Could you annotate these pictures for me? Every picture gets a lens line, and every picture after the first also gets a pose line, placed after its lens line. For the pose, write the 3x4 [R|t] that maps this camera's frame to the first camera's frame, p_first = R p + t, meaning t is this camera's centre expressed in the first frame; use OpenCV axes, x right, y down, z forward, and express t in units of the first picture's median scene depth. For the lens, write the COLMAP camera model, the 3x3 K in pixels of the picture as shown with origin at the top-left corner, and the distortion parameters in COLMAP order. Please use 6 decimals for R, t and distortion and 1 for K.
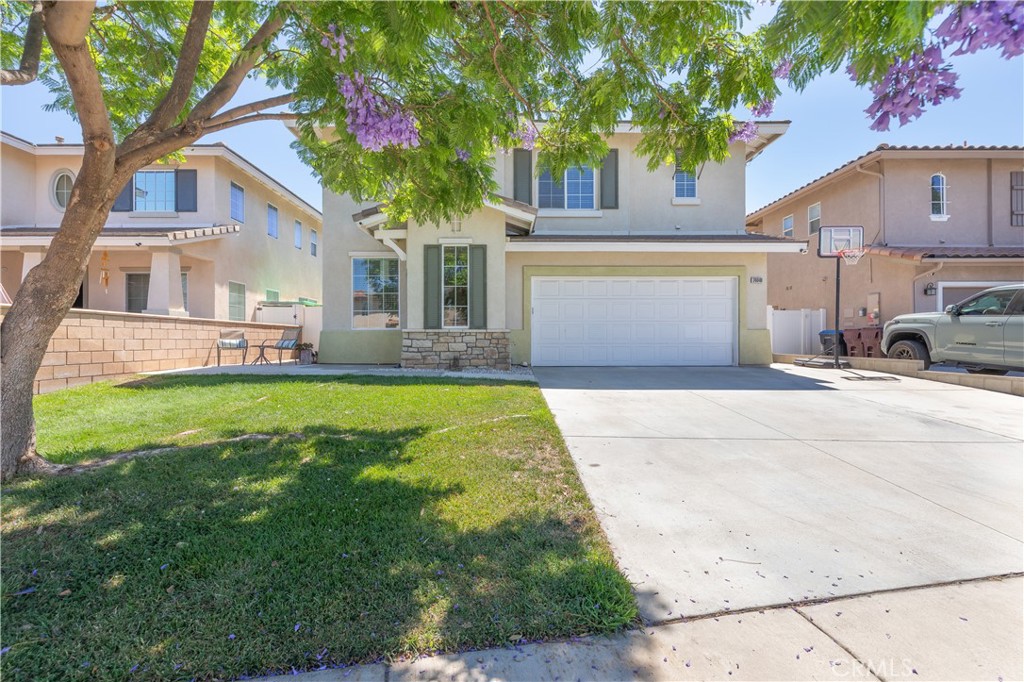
lens RADIAL K [[438.4, 0, 509.2], [0, 438.4, 339.3], [0, 0, 1]] dist [0.000514, 0.000161]
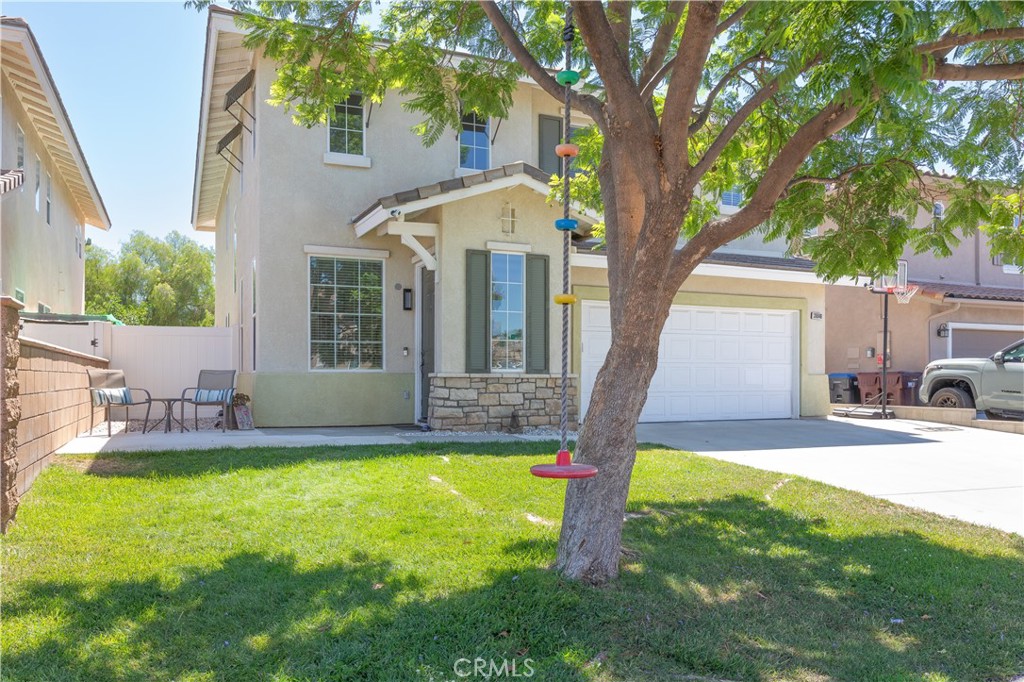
lens RADIAL K [[747.1, 0, 507.2], [0, 747.1, 375.3], [0, 0, 1]] dist [-0.002692, 0.003994]
pose [[0.919848, 0.003807, 0.392256, -0.548402], [-0.003478, 0.999993, -0.001548, -0.016958], [-0.392259, 0.000060, 0.919855, -0.085261]]
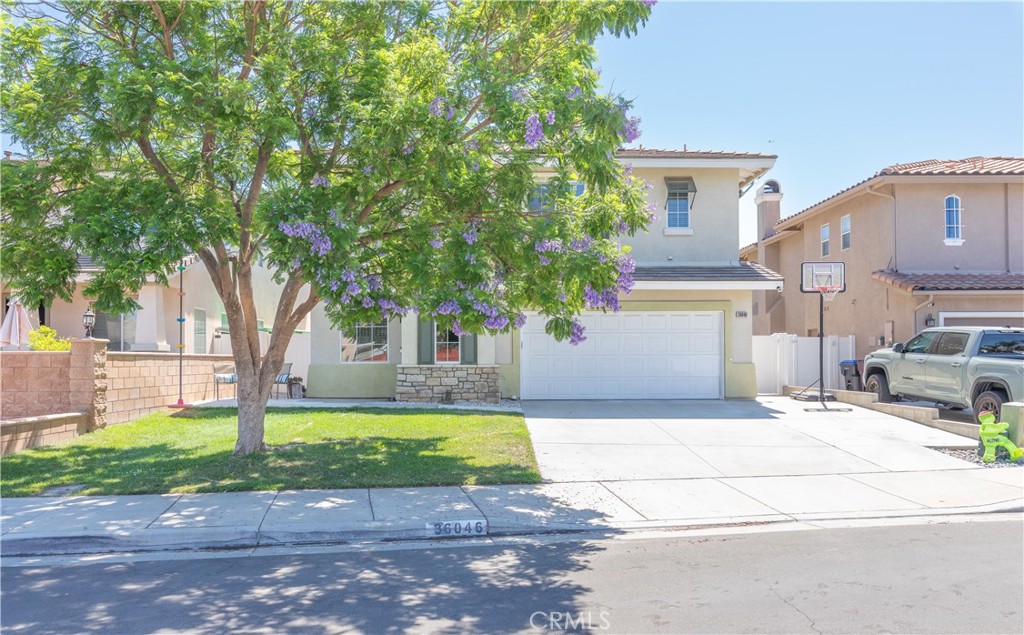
lens RADIAL K [[738.5, 0, 503.8], [0, 738.5, 352.6], [0, 0, 1]] dist [-0.001388, 0.004519]
pose [[0.999990, -0.002014, 0.003919, 0.005374], [0.002047, 0.999963, -0.008295, -0.033998], [-0.003902, 0.008303, 0.999958, -0.718770]]
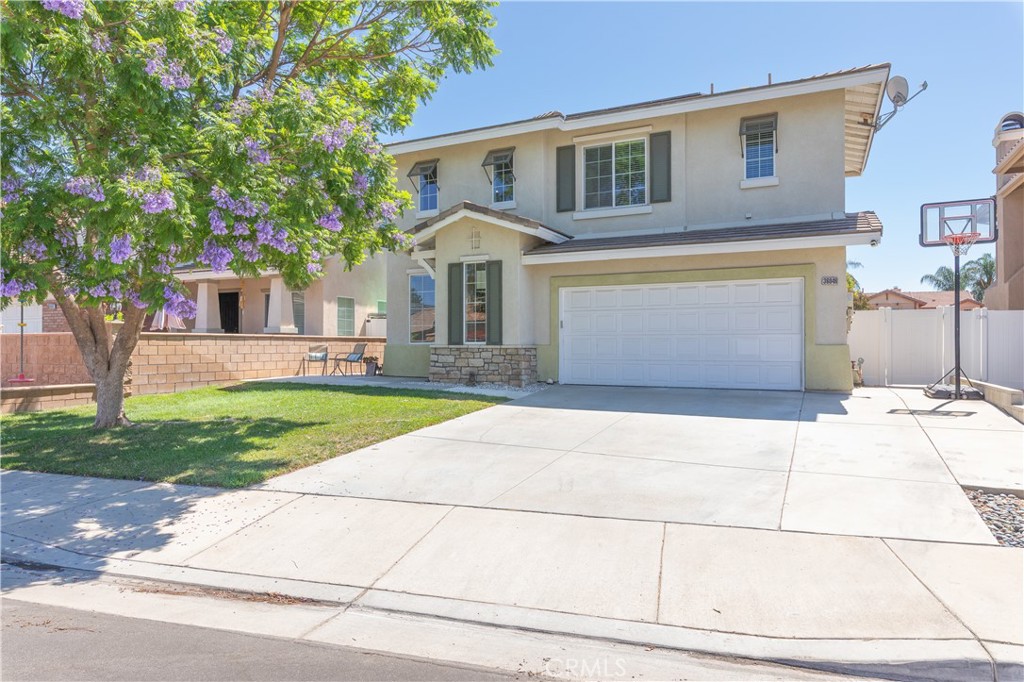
lens RADIAL K [[635.3, 0, 509.5], [0, 635.3, 341.1], [0, 0, 1]] dist [-0.001993, 0.000096]
pose [[0.893411, -0.001890, -0.449236, 0.568532], [0.000720, 0.999996, -0.002776, -0.026064], [0.449240, 0.002157, 0.893409, -0.260207]]
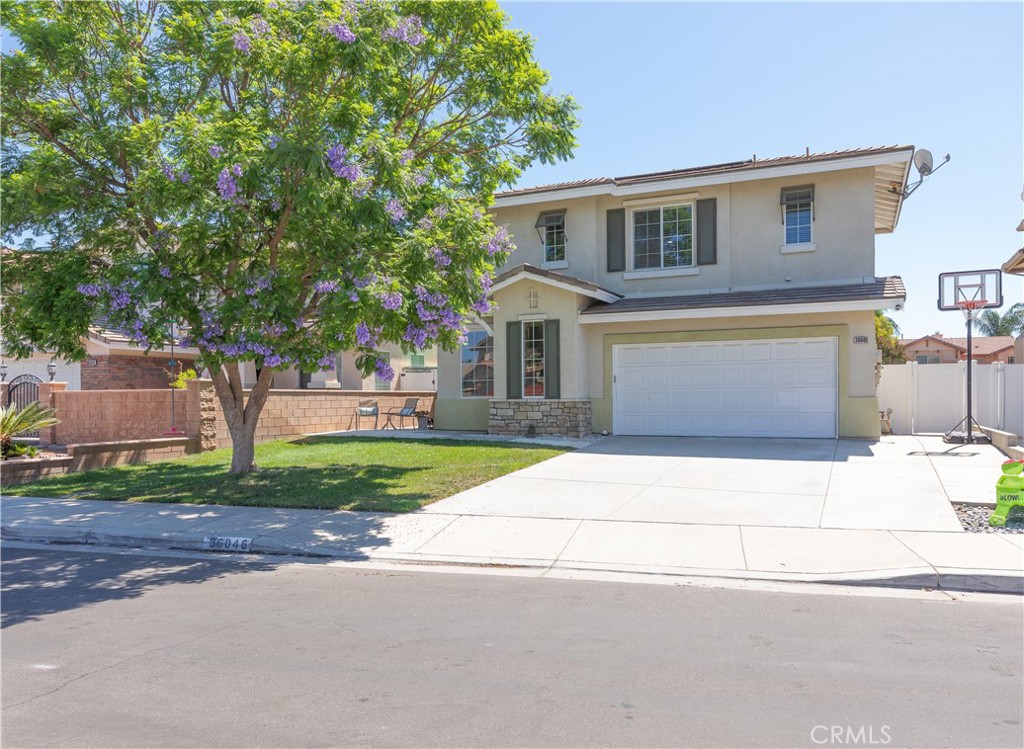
lens RADIAL K [[733.4, 0, 535.7], [0, 733.4, 406.9], [0, 0, 1]] dist [-0.000621, -0.000851]
pose [[0.911237, 0.000639, -0.411883, 0.582069], [0.006663, 0.999845, 0.016292, -0.030692], [0.411830, -0.017590, 0.911091, -0.596679]]
